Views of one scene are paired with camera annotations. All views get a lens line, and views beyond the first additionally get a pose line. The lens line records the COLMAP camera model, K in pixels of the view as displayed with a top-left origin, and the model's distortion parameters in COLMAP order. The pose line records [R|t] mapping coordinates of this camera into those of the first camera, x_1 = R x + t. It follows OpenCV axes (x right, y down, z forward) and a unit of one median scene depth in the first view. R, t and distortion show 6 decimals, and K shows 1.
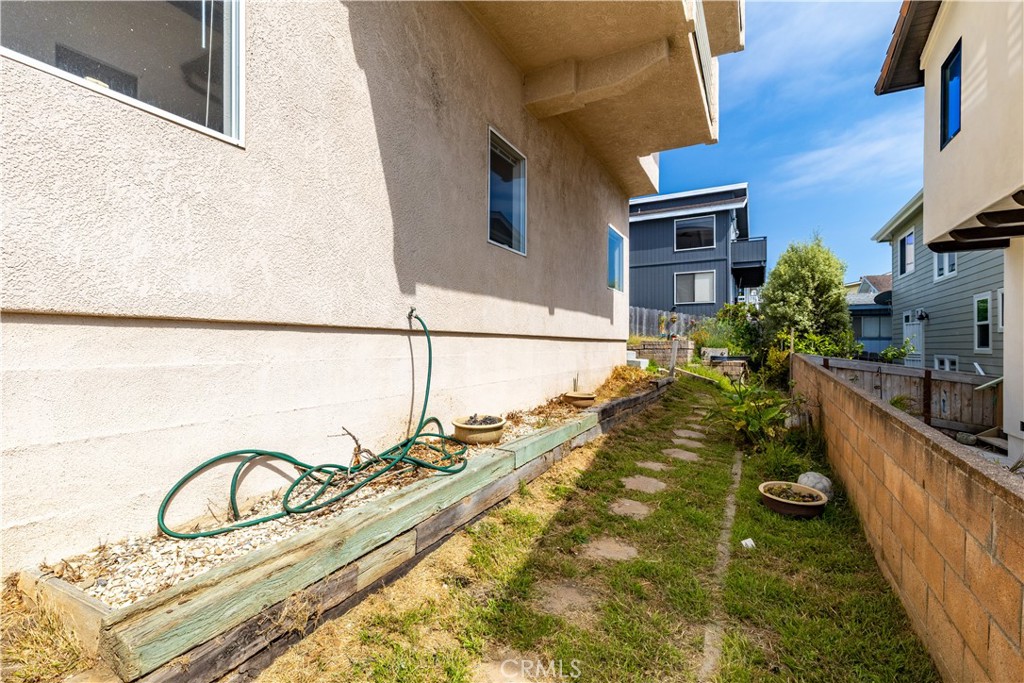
lens RADIAL K [[458.4, 0, 512.8], [0, 458.4, 343.8], [0, 0, 1]] dist [0.008602, -0.001357]
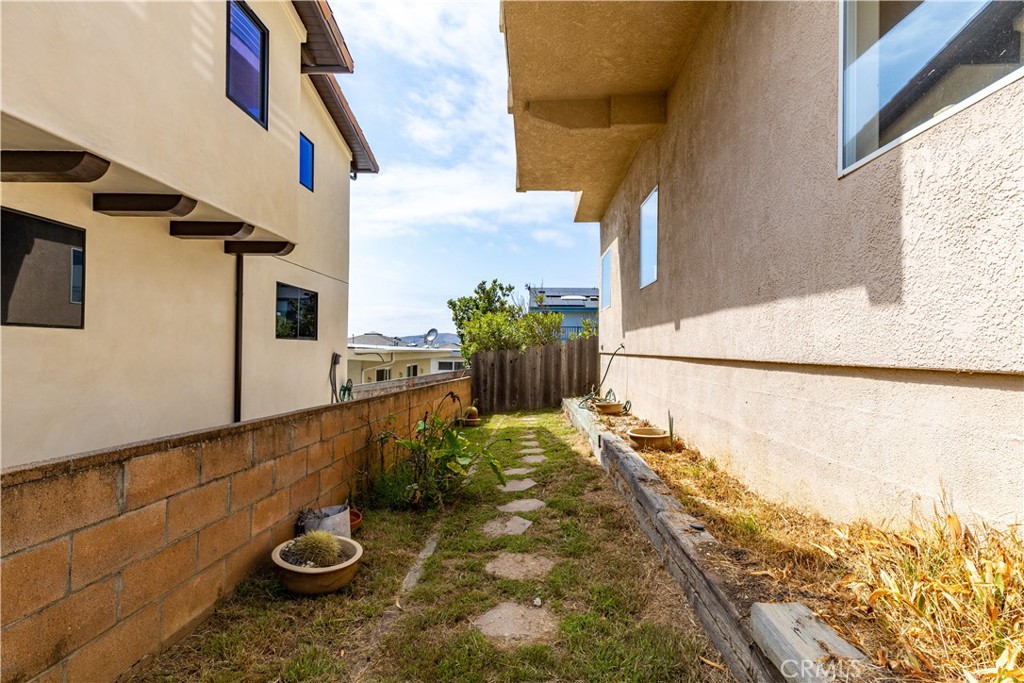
lens RADIAL K [[458.4, 0, 520.2], [0, 458.4, 344.6], [0, 0, 1]] dist [0.008602, -0.001357]
pose [[-0.899423, -0.008067, -0.437005, 0.701983], [-0.003123, 0.999923, -0.012031, -0.029175], [0.437068, -0.009456, -0.899379, 1.659792]]
